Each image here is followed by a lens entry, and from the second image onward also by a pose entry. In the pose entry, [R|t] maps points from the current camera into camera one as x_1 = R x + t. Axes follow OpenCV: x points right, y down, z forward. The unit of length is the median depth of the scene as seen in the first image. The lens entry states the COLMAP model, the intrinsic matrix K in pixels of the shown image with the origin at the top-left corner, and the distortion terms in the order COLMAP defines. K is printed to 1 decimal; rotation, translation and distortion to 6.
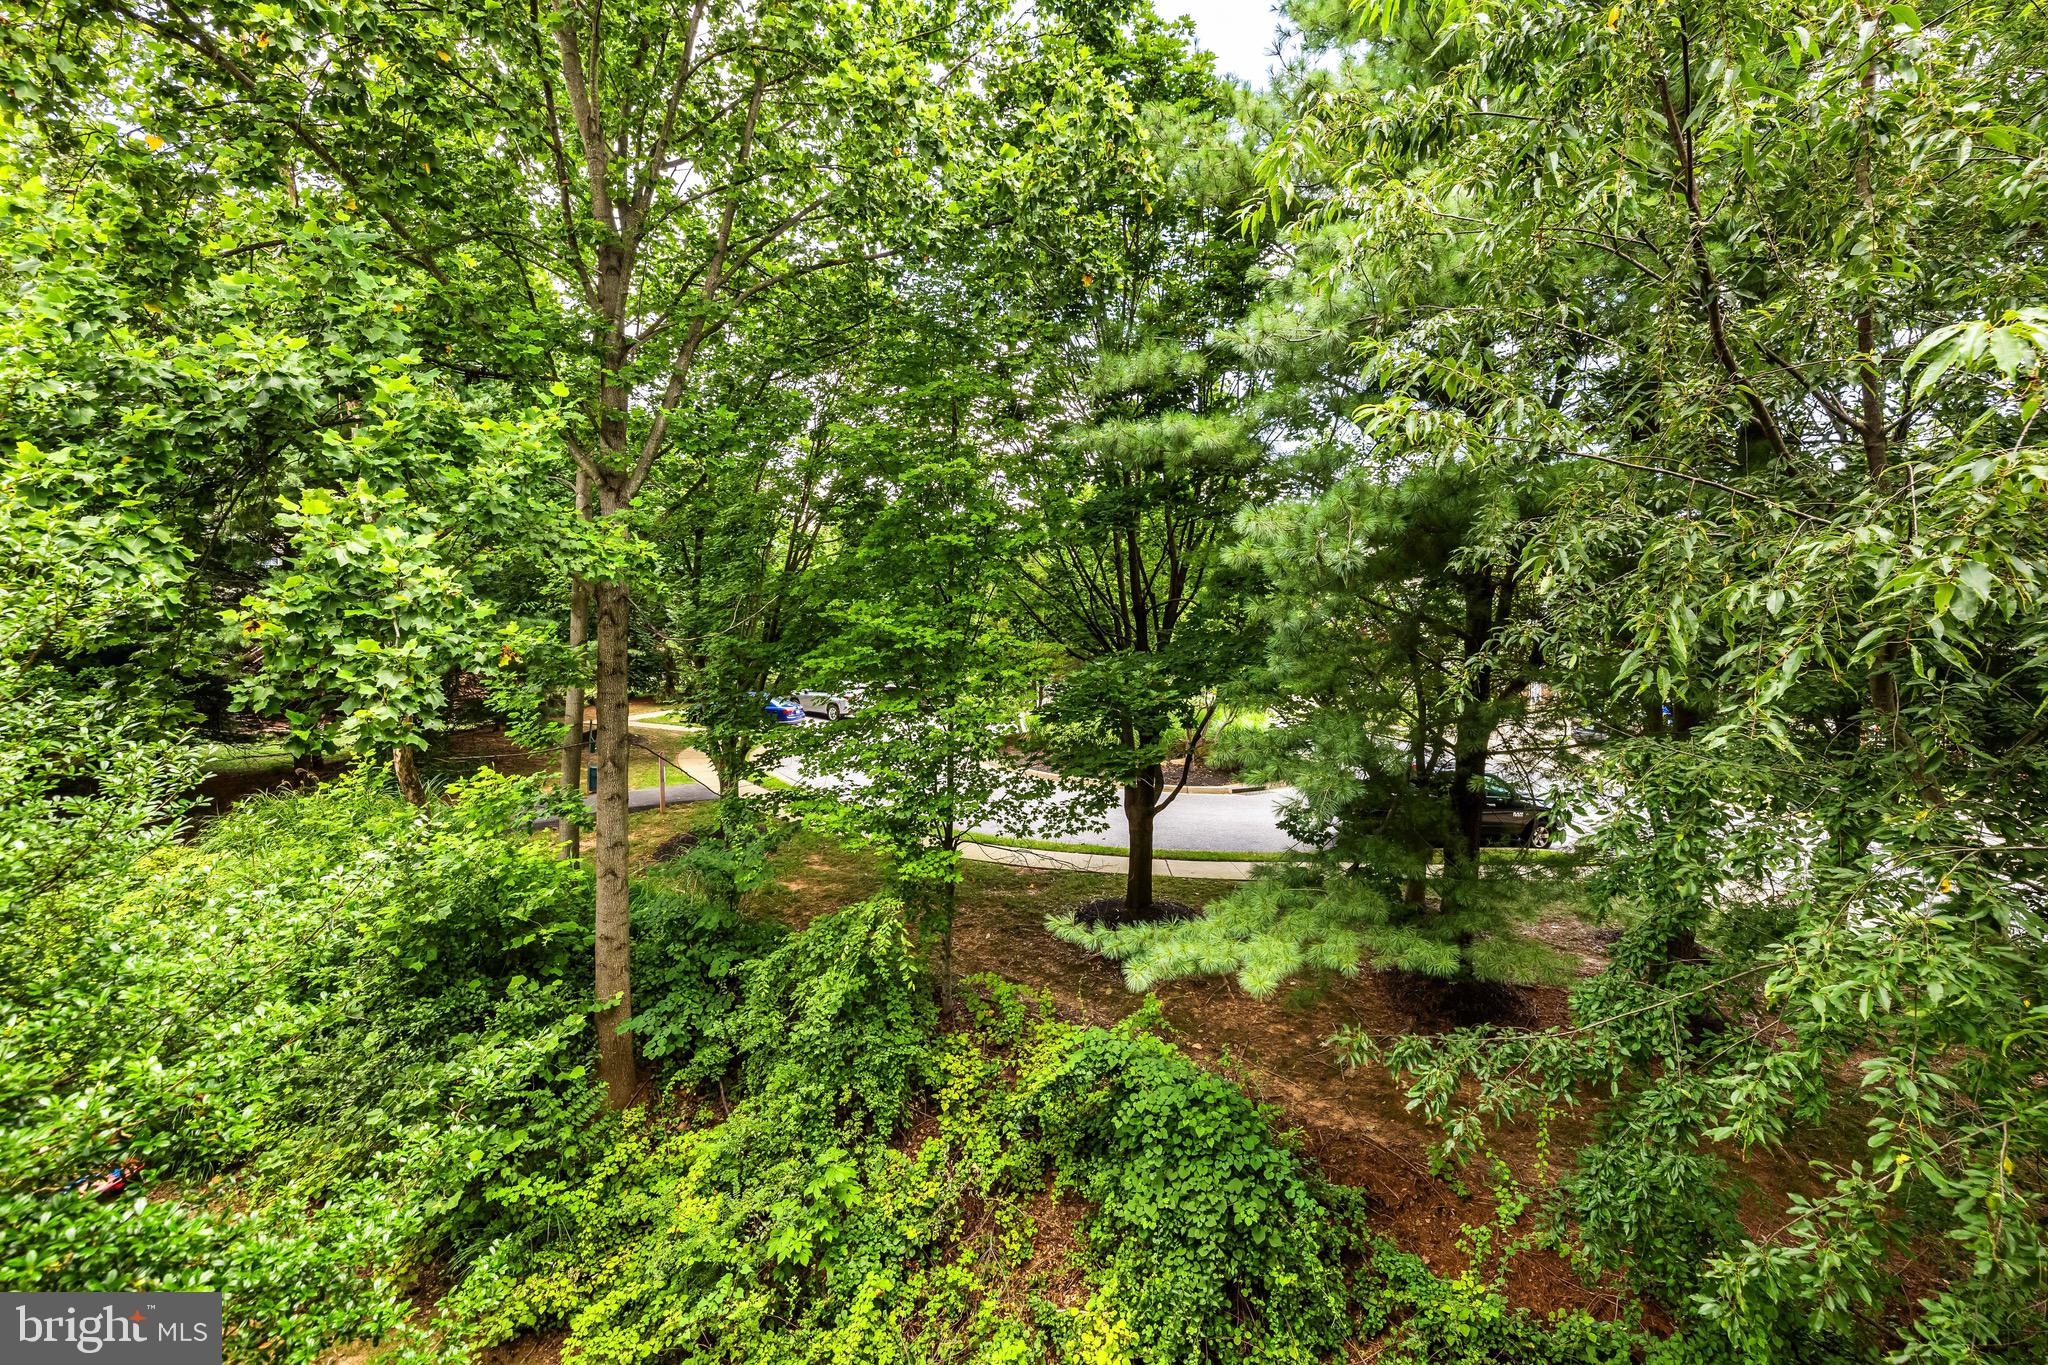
lens RADIAL K [[864.3, 0, 1019.0], [0, 864.3, 668.1], [0, 0, 1]] dist [0.000620, 0.000345]
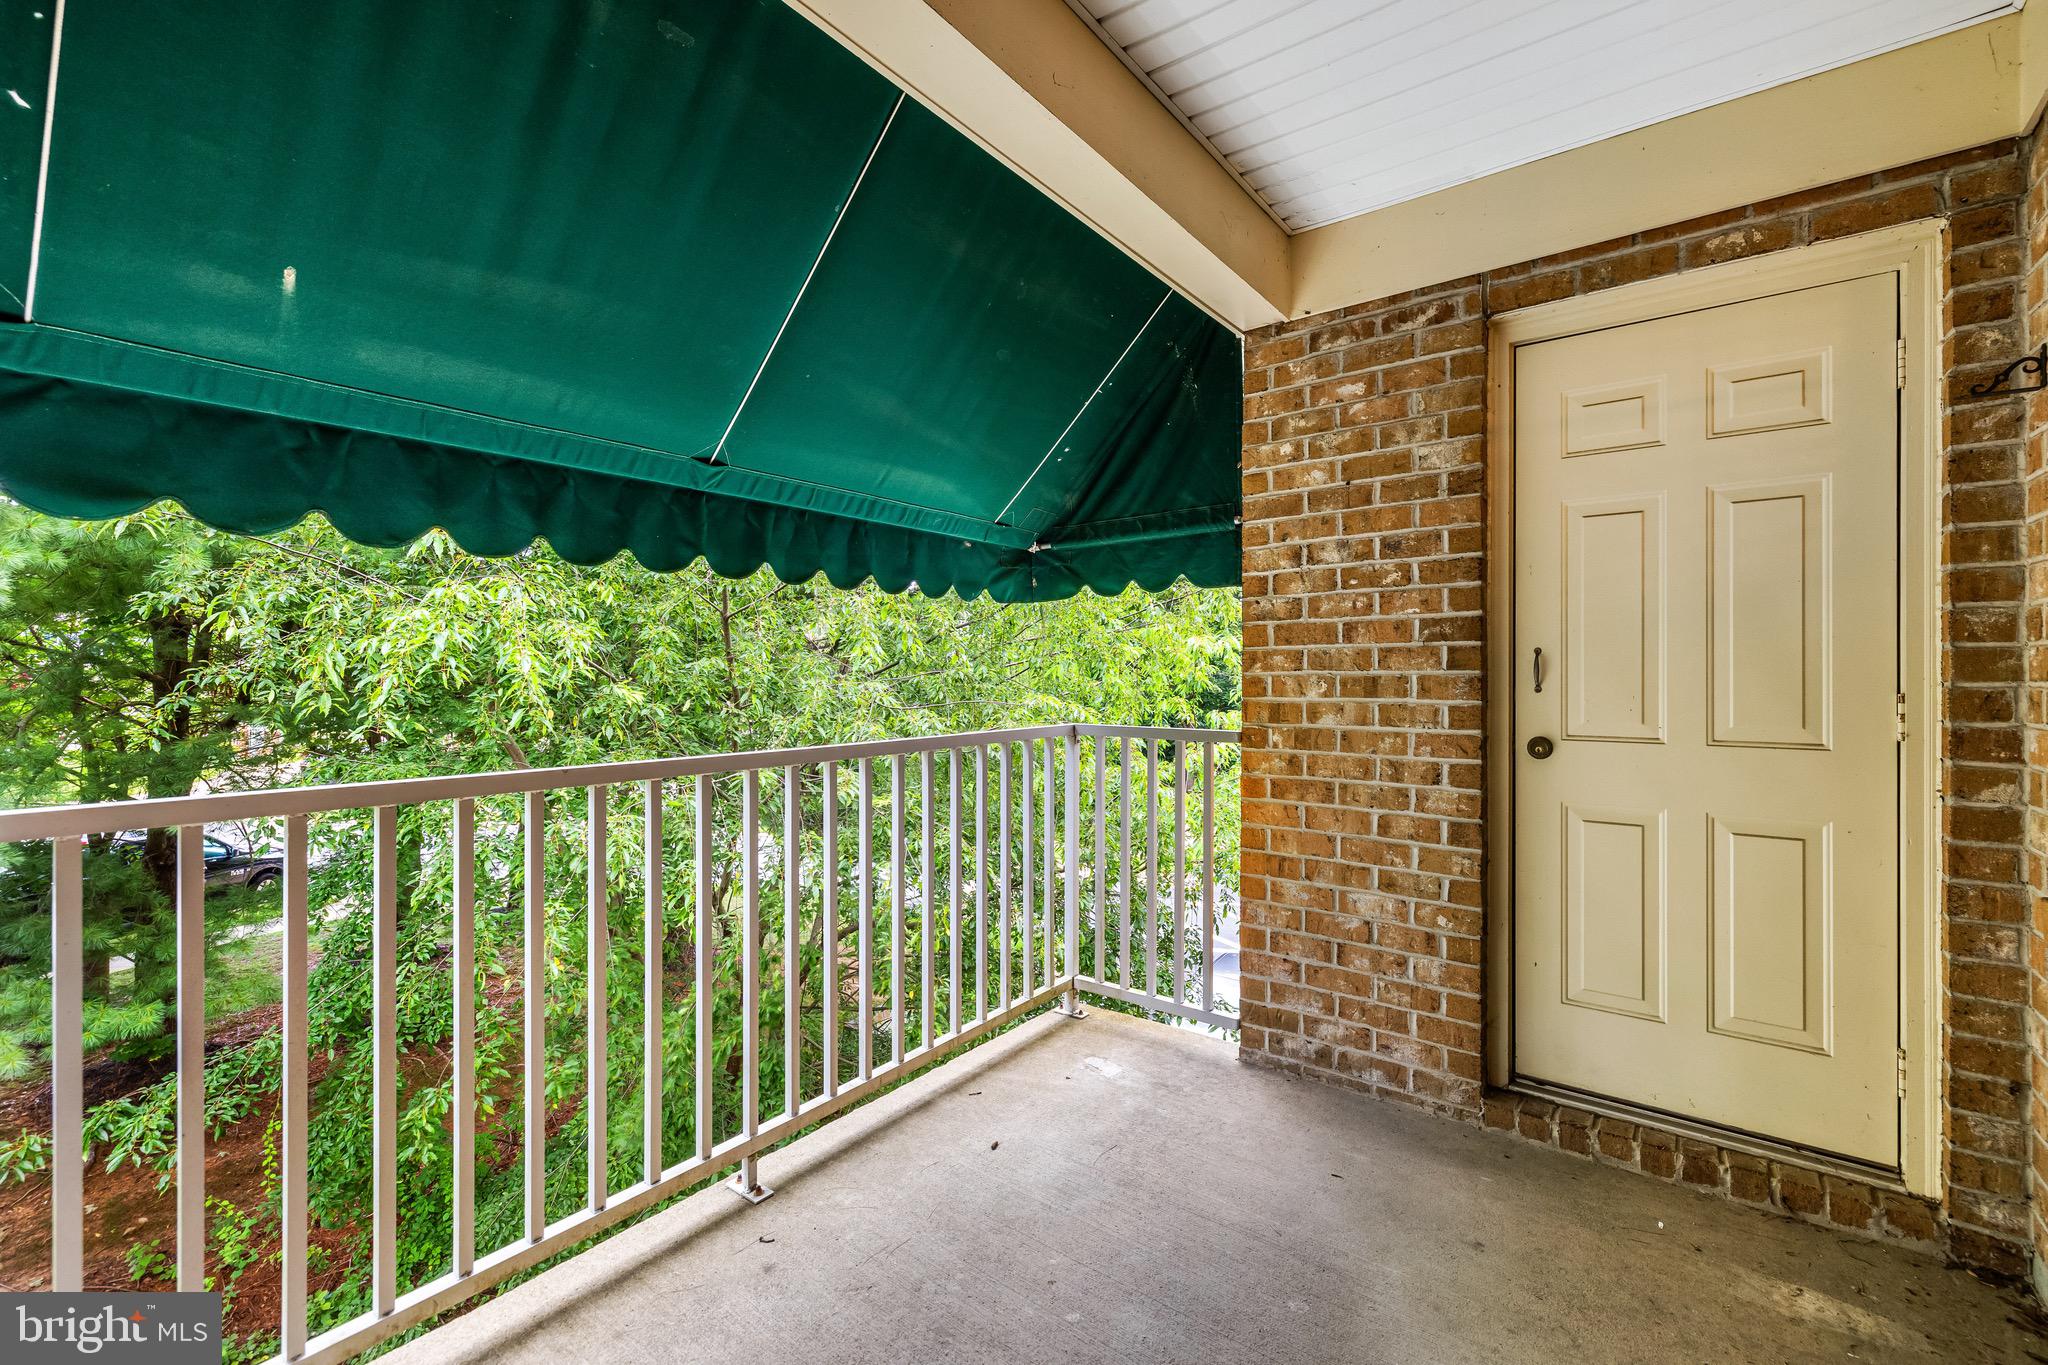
lens RADIAL K [[864.3, 0, 1019.0], [0, 864.3, 668.1], [0, 0, 1]] dist [0.000620, 0.000345]
pose [[0.303563, -0.008933, 0.952770, -0.145053], [0.055754, 0.998409, -0.008403, 0.018113], [-0.951179, 0.055671, 0.303578, -0.278450]]
